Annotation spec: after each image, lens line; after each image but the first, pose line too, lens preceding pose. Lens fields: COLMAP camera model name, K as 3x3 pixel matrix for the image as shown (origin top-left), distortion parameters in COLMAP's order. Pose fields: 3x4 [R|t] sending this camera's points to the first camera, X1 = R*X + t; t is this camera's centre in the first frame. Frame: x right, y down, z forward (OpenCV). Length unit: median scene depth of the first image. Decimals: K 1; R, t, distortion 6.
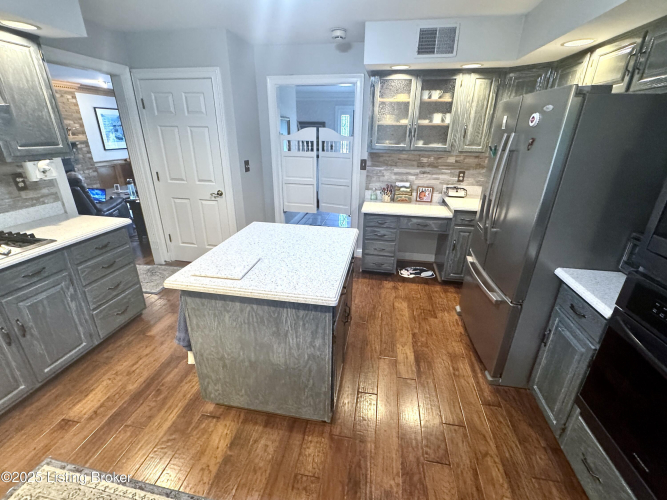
lens RADIAL K [[298.4, 0, 333.5], [0, 298.4, 250.0], [0, 0, 1]] dist [0.000513, -0.000017]
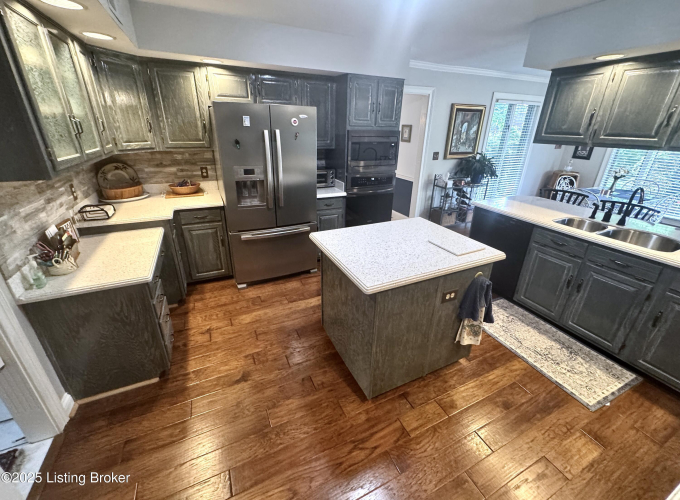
lens RADIAL K [[286.1, 0, 340.0], [0, 286.1, 250.0], [0, 0, 1]] dist [-0.014002, -0.000062]
pose [[-0.579313, -0.352321, 0.735028, -0.471130], [0.282715, 0.758929, 0.586600, -0.377143], [-0.764505, 0.547628, -0.340051, 0.891153]]
